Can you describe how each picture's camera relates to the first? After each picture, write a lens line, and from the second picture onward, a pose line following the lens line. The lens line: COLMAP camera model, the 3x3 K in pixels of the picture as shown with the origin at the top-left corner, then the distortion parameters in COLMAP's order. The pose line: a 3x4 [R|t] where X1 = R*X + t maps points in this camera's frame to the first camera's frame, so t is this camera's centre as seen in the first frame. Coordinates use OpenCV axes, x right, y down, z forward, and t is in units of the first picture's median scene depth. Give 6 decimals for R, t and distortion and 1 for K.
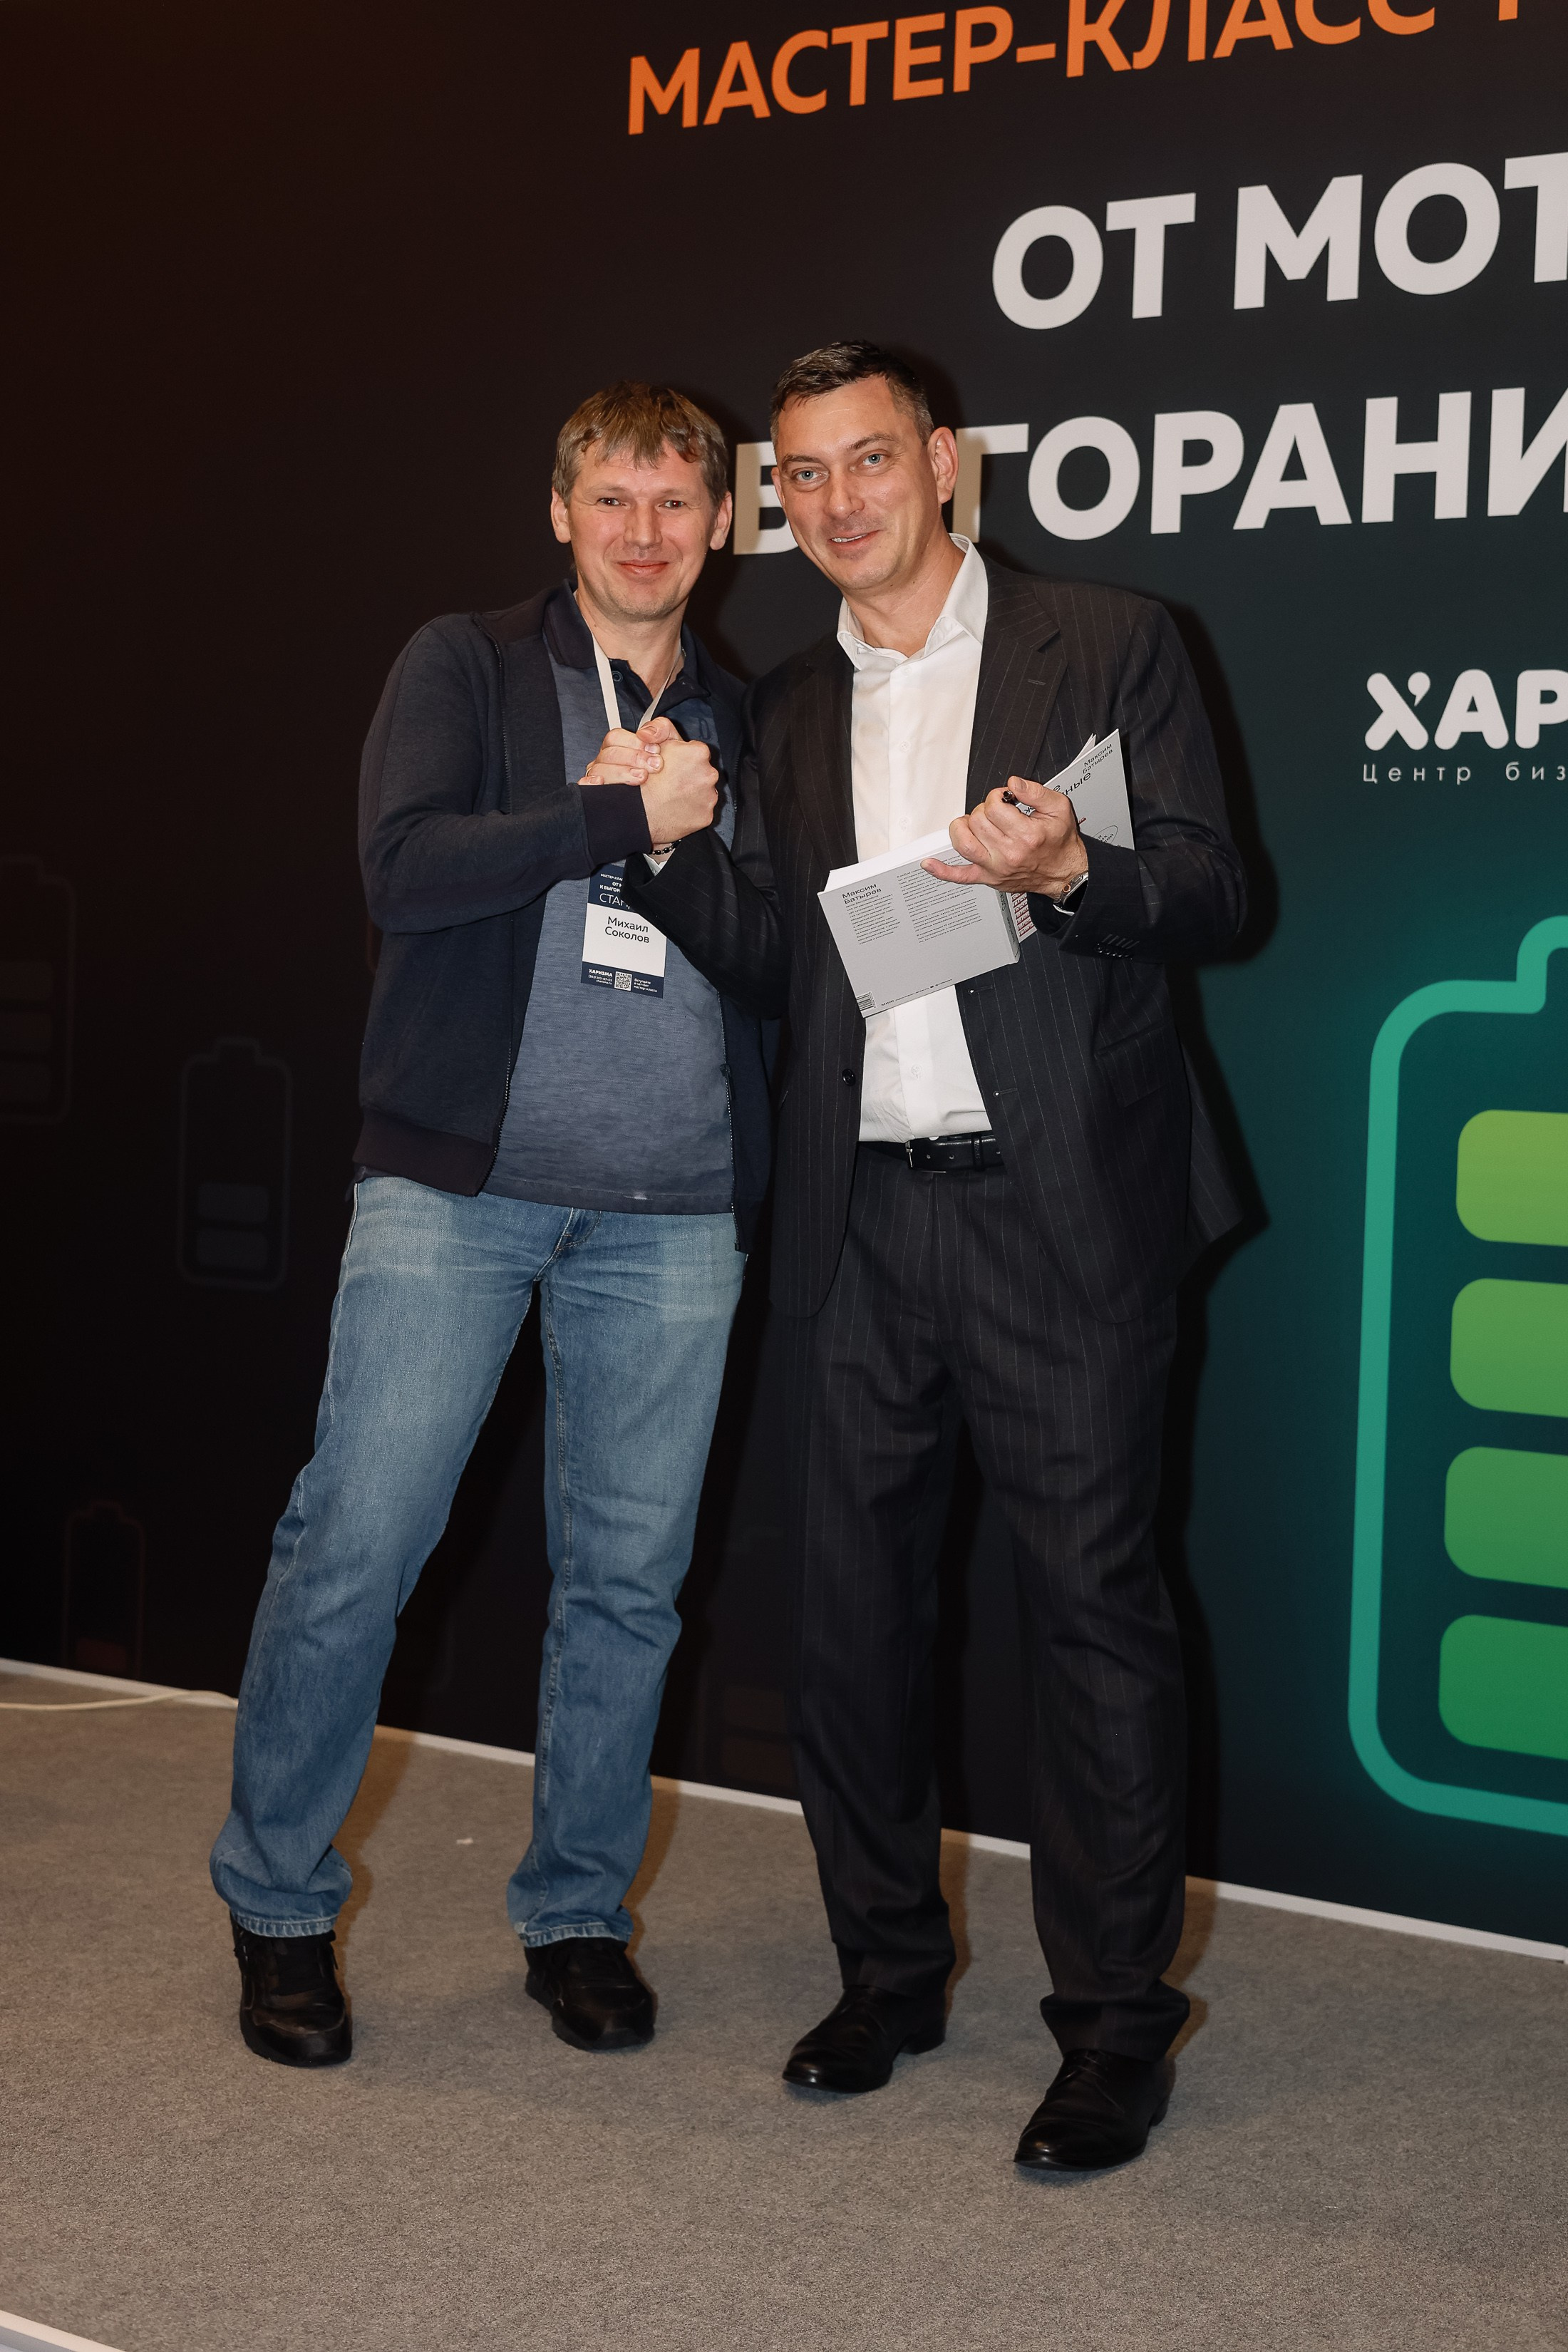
lens RADIAL K [[3633.3, 0, 816.6], [0, 3633.3, 1095.9], [0, 0, 1]] dist [0.006749, 0.000000]
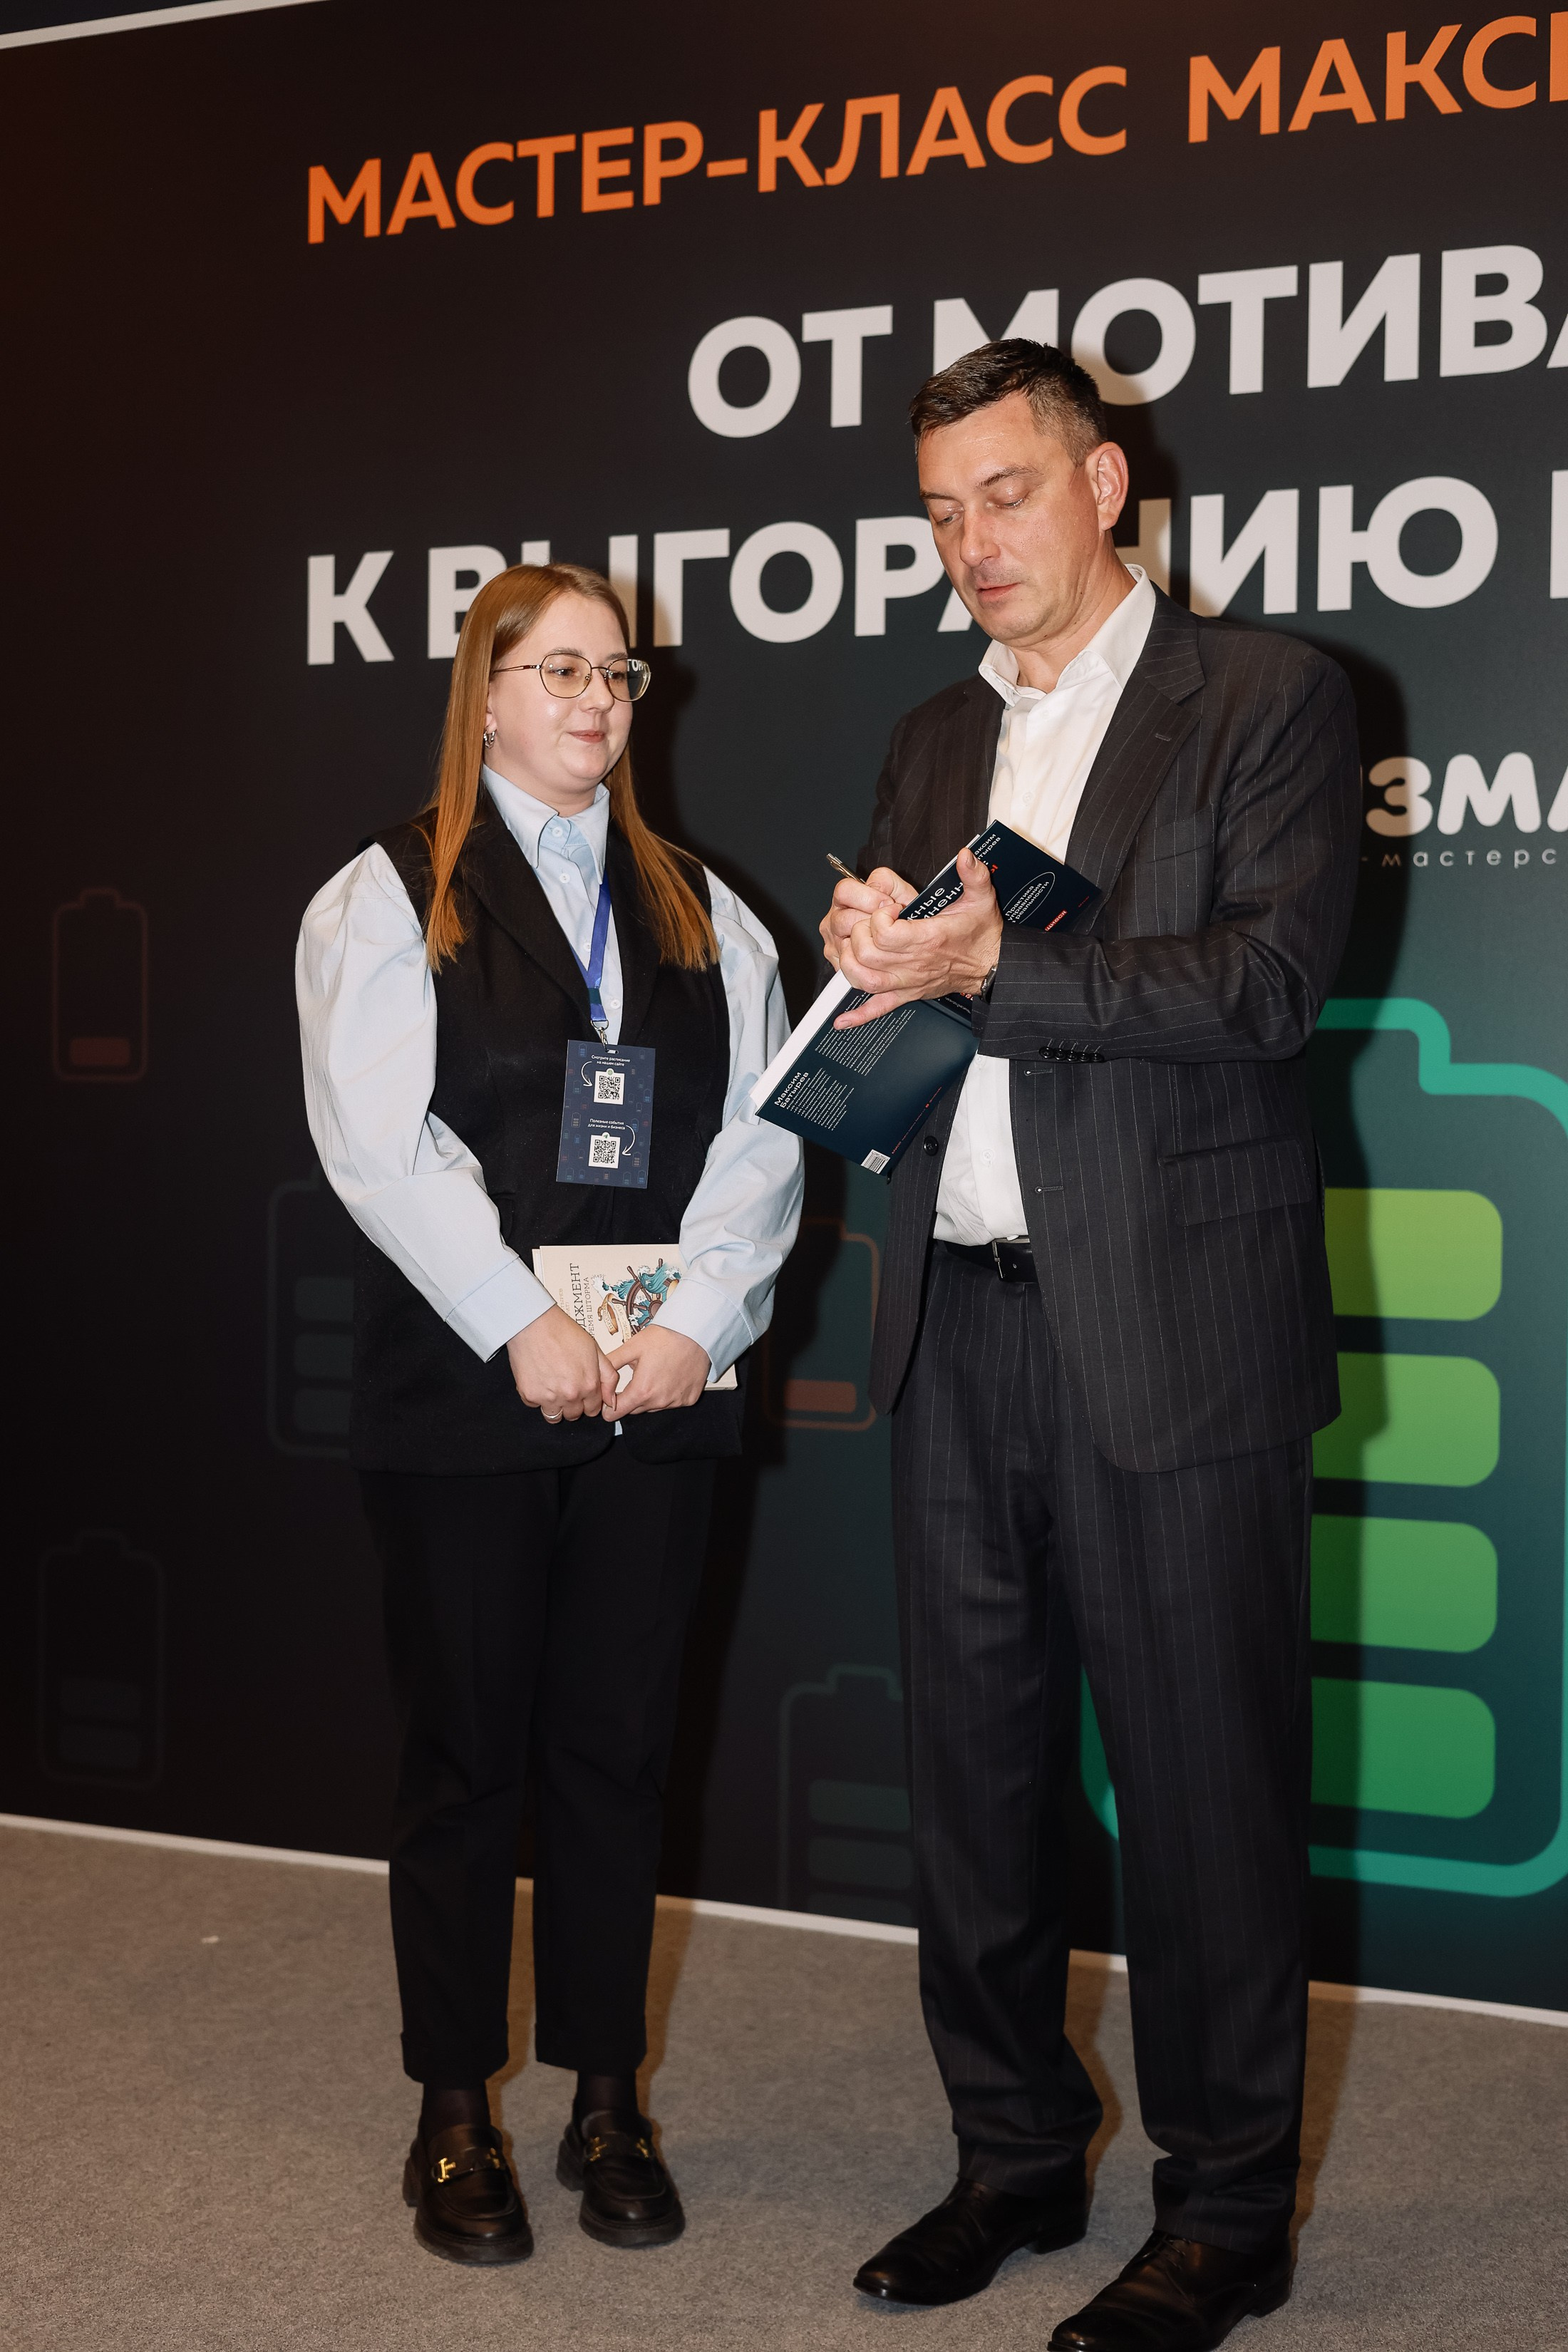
lens RADIAL K [[3355.5, 0, 785.0], [0, 3355.5, 1191.8], [0, 0, 1]] dist [0.002392, 0.000000]
pose [[0.987444, -0.026664, 0.155702, -0.083000], [0.025840, 0.999639, 0.007311, -0.004419], [-0.155841, -0.003195, 0.987777, 0.062837]]
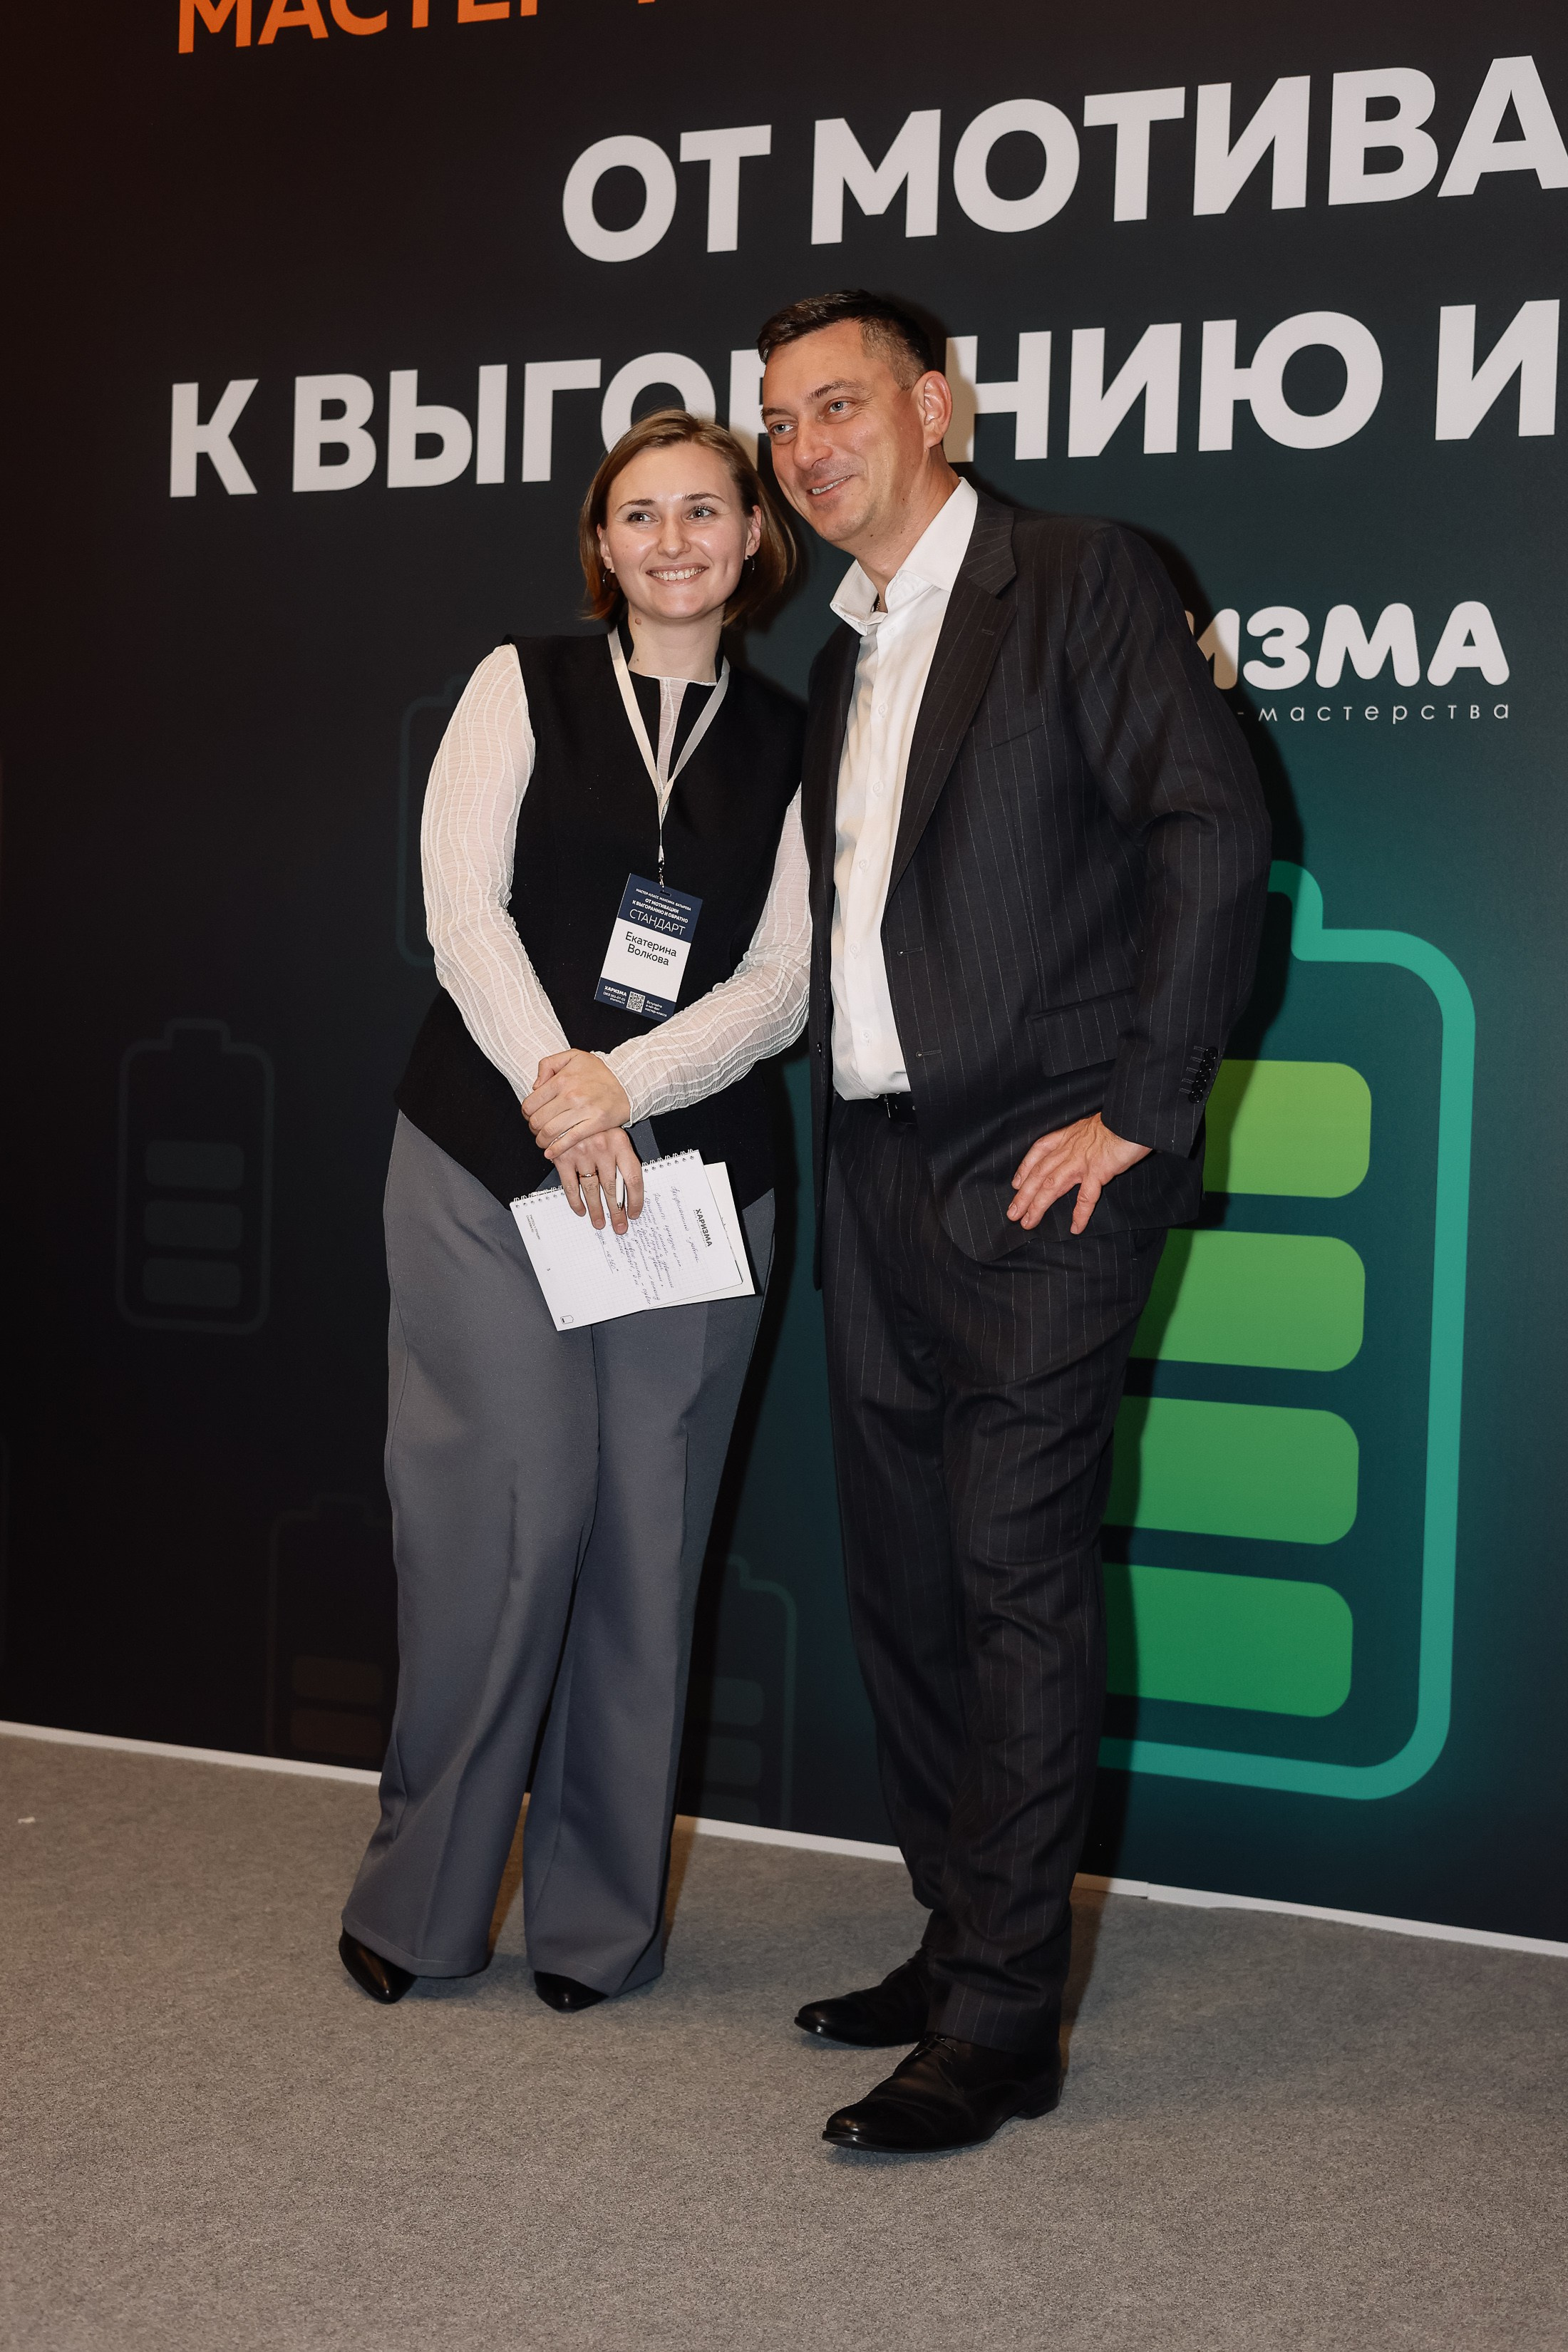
lens RADIAL K [[3633.3, 0, 818.6], [0, 3633.3, 1189.8], [0, 0, 1]] dist [0.006749, 0.000000]
pose [[0.990476, -0.007584, 0.137477, -0.020919], [0.004808, 0.999778, 0.020508, 0.019928], [-0.137602, -0.019651, 0.990293, 0.019269]]
